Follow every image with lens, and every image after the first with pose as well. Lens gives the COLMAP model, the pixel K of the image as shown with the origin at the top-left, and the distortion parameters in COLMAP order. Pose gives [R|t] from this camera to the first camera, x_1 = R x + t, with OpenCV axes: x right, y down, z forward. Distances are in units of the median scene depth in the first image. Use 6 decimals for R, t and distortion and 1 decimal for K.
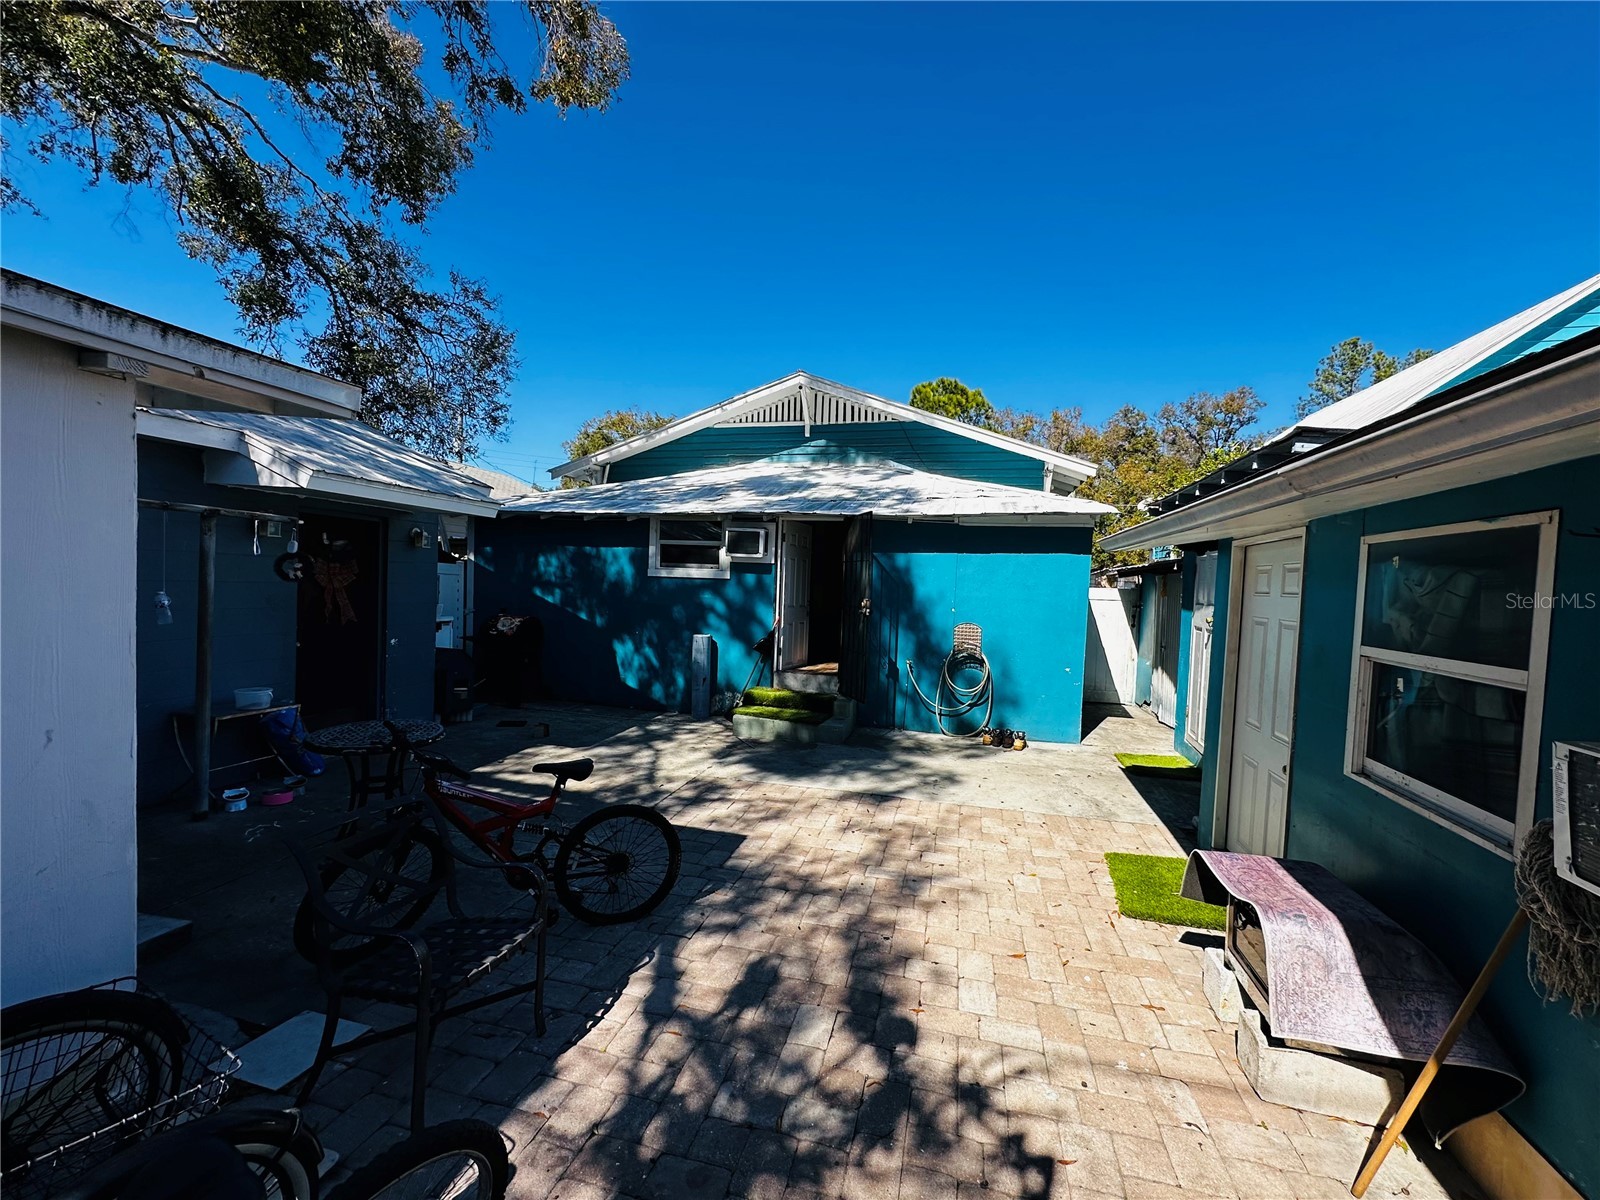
lens RADIAL K [[638.4, 0, 800.6], [0, 638.4, 604.2], [0, 0, 1]] dist [-0.004638, 0.001165]
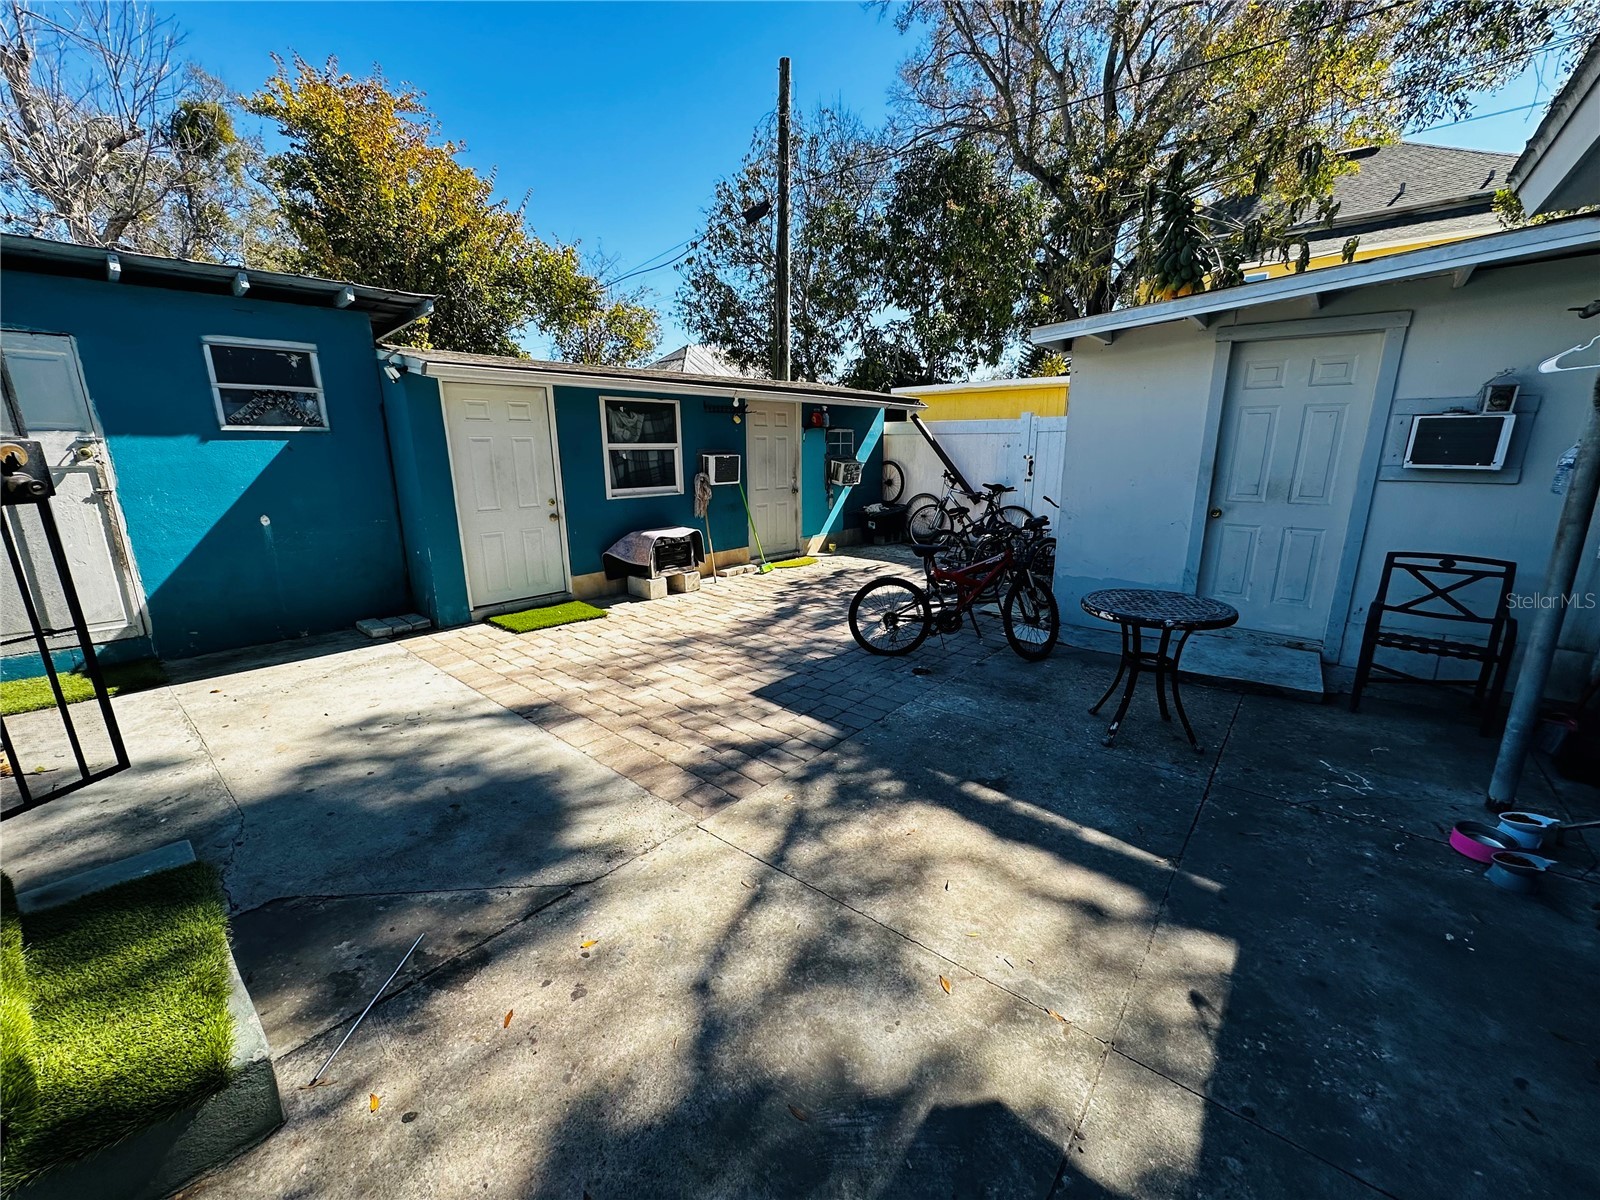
lens RADIAL K [[638.4, 0, 800.6], [0, 638.4, 604.2], [0, 0, 1]] dist [-0.004638, 0.001165]
pose [[-0.894806, -0.139577, 0.424077, -0.481670], [-0.011545, 0.956790, 0.290550, -0.034160], [-0.446306, 0.255090, -0.857753, 1.568768]]
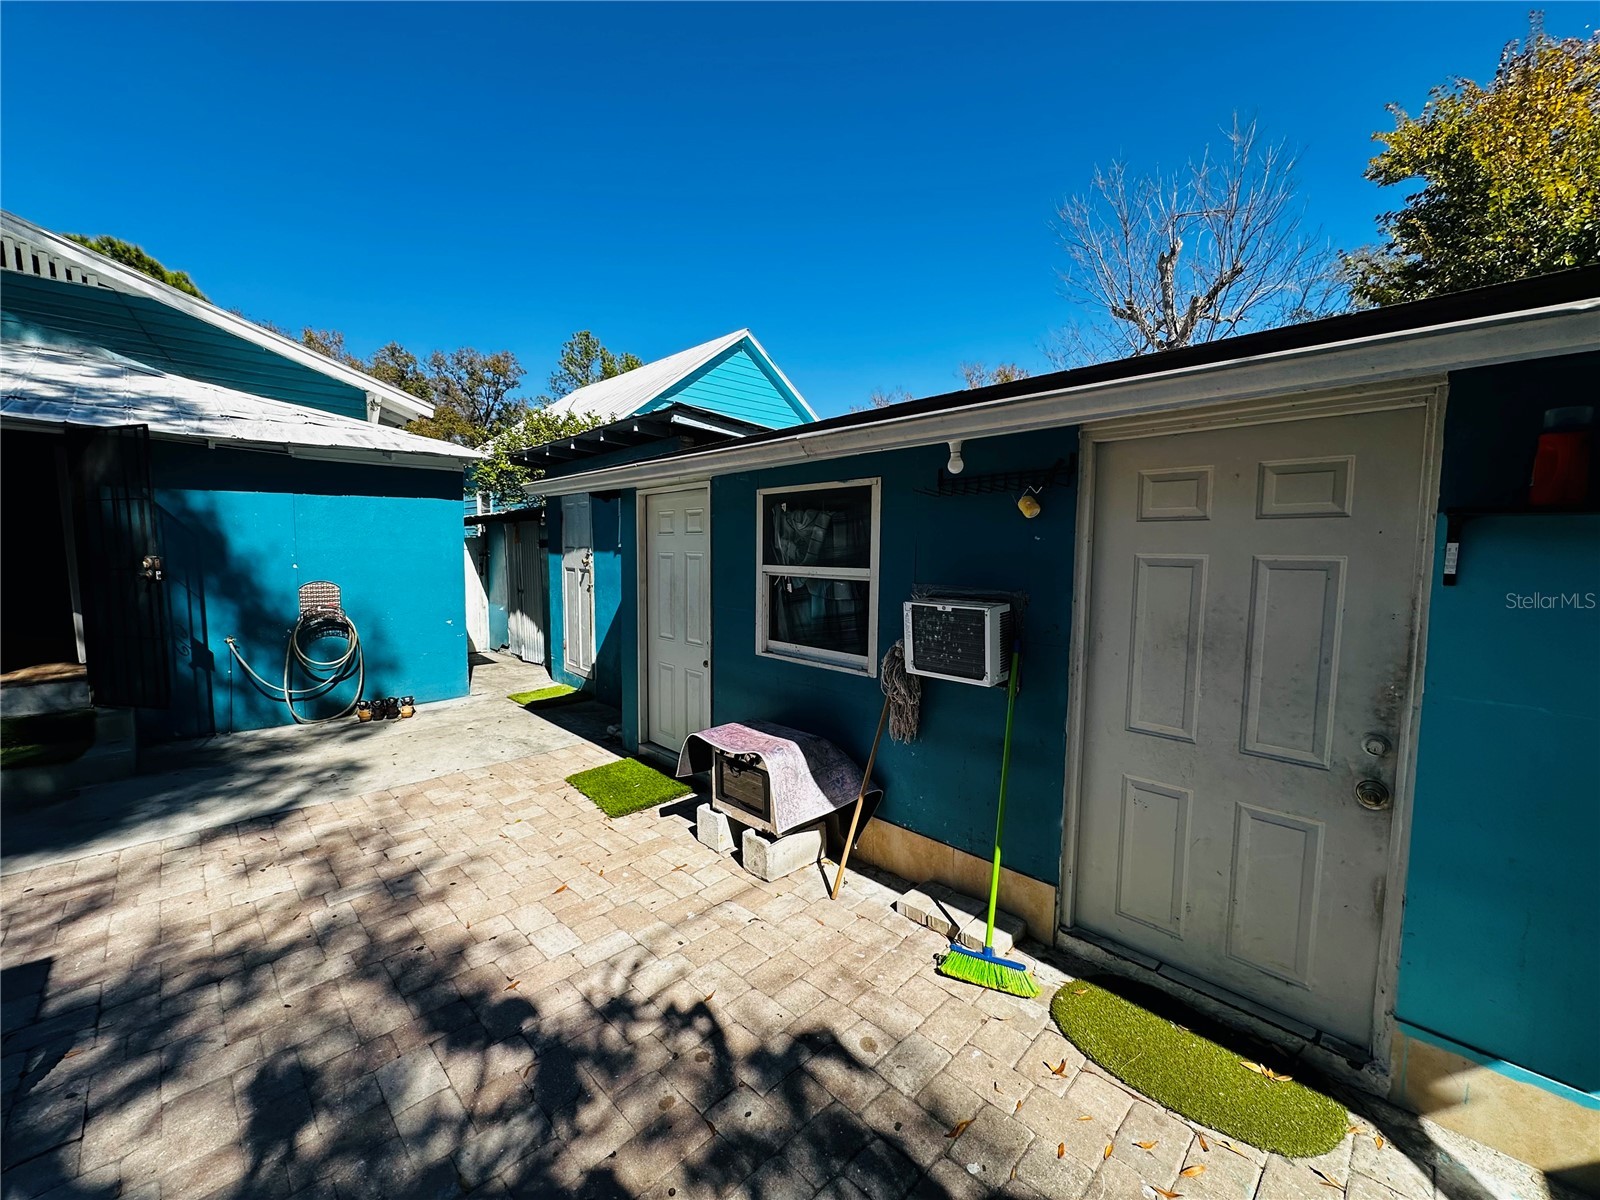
lens RADIAL K [[638.4, 0, 800.6], [0, 638.4, 604.2], [0, 0, 1]] dist [-0.004638, 0.001165]
pose [[0.510504, -0.106444, 0.853262, -0.178302], [0.043029, 0.994228, 0.098285, 0.008000], [-0.858798, -0.013460, 0.512137, 0.094288]]
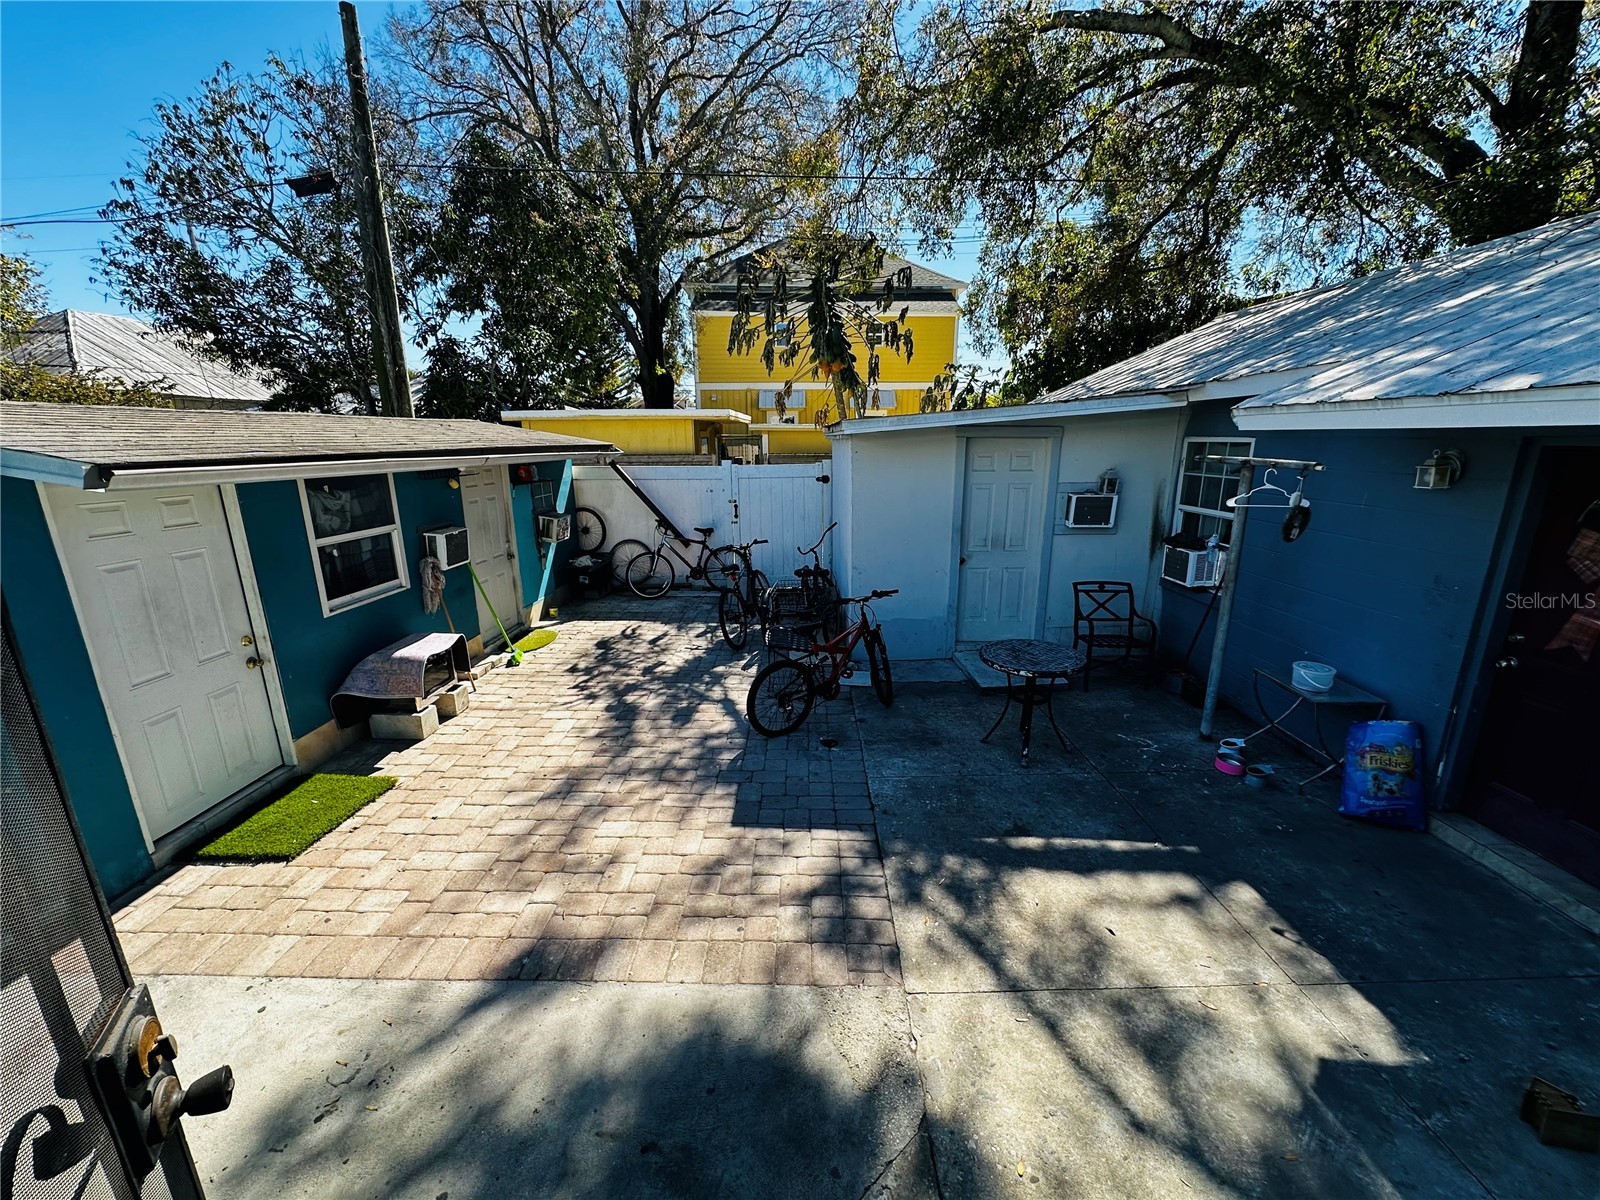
lens RADIAL K [[638.4, 0, 800.6], [0, 638.4, 604.2], [0, 0, 1]] dist [-0.004638, 0.001165]
pose [[-0.969958, 0.028624, -0.241582, 0.025989], [-0.040212, 0.960528, 0.275262, -0.153788], [0.239925, 0.276707, -0.930521, 1.573557]]
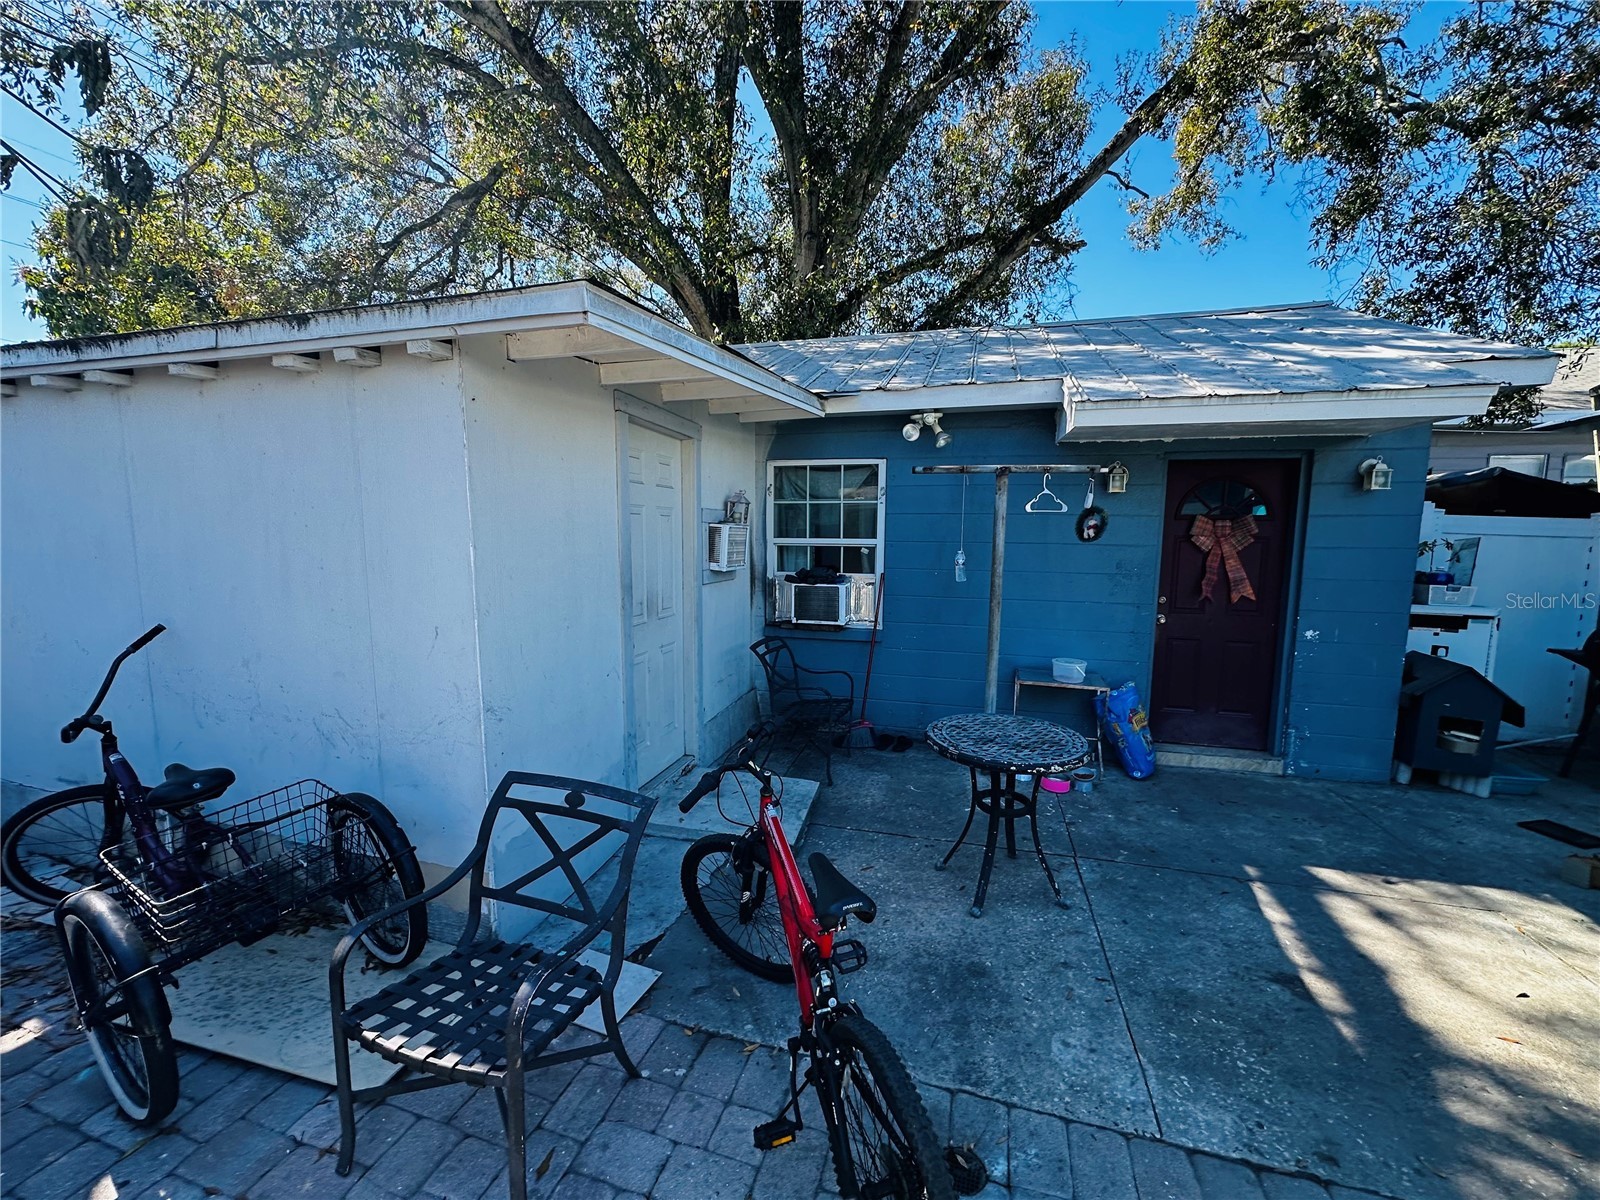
lens RADIAL K [[638.4, 0, 800.6], [0, 638.4, 604.2], [0, 0, 1]] dist [-0.004638, 0.001165]
pose [[-0.039240, 0.074582, -0.996443, 0.069400], [-0.044554, 0.996088, 0.076310, -0.000997], [0.998236, 0.047390, -0.035764, 0.623237]]
